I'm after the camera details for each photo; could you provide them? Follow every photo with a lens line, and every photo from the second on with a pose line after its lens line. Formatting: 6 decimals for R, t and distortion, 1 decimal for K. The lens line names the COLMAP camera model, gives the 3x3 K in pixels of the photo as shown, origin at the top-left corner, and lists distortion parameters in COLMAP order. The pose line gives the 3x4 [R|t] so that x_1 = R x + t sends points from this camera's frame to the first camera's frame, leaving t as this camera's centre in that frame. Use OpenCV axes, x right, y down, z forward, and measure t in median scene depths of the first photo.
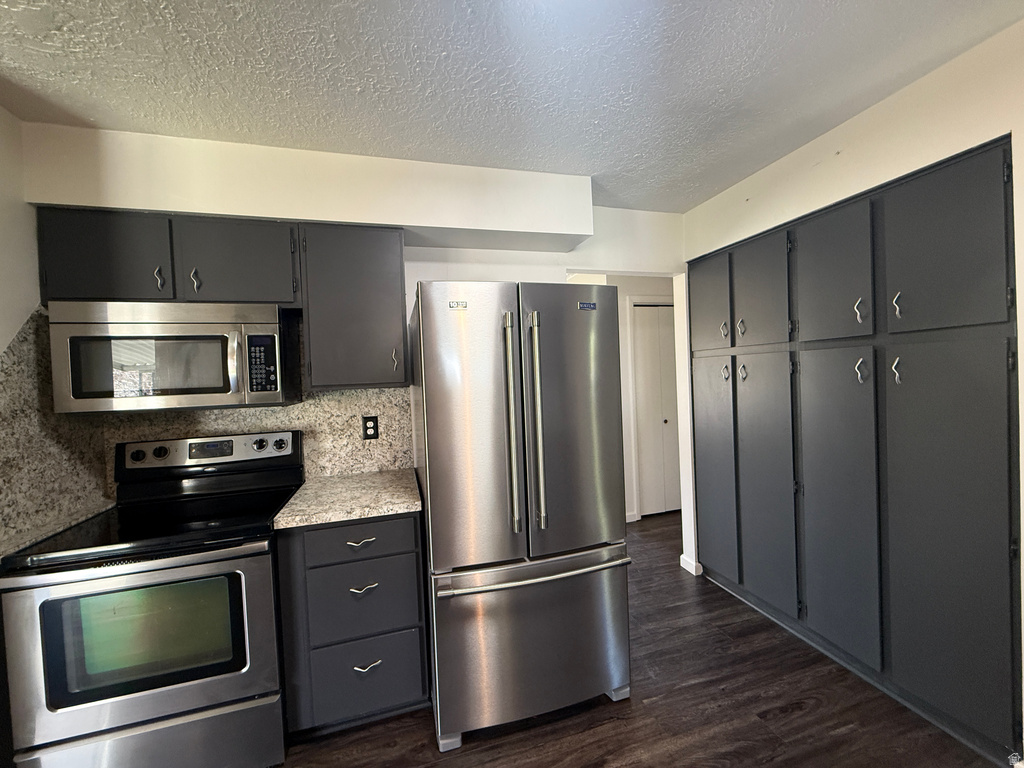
lens RADIAL K [[408.5, 0, 512.9], [0, 408.5, 382.5], [0, 0, 1]] dist [0.001209, -0.000413]
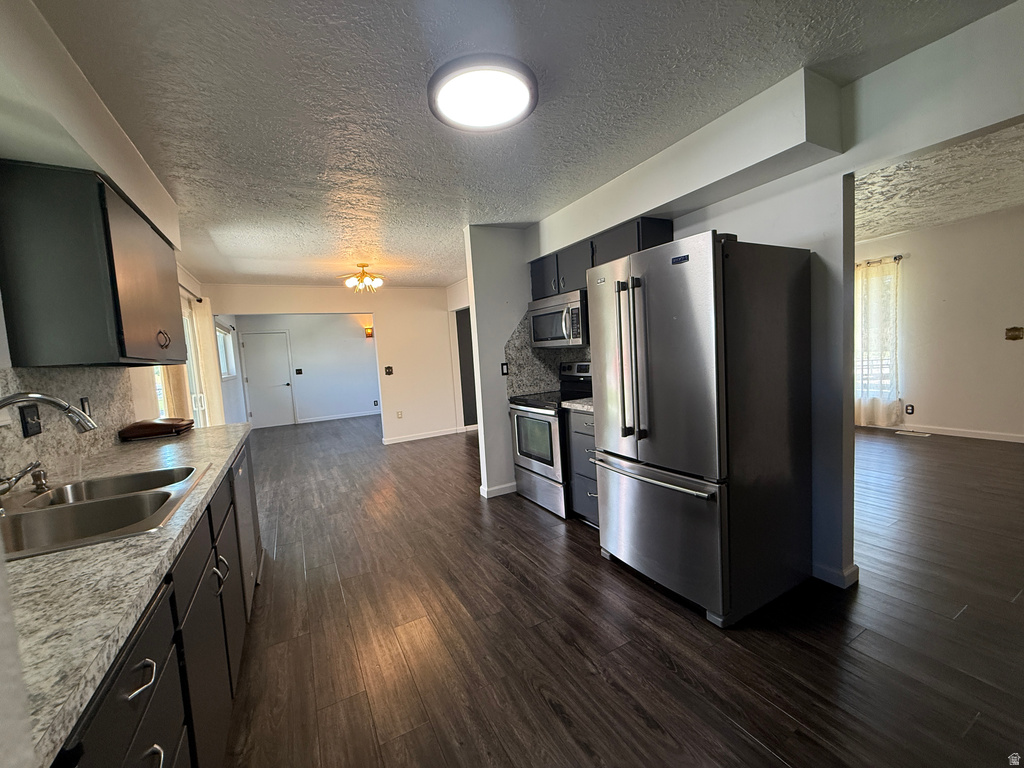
lens RADIAL K [[408.5, 0, 511.3], [0, 408.5, 382.8], [0, 0, 1]] dist [0.001209, -0.000413]
pose [[0.220713, 0.102095, -0.969981, 1.250517], [0.036912, 0.992920, 0.112908, 0.002287], [0.974640, -0.060725, 0.215381, 0.314242]]
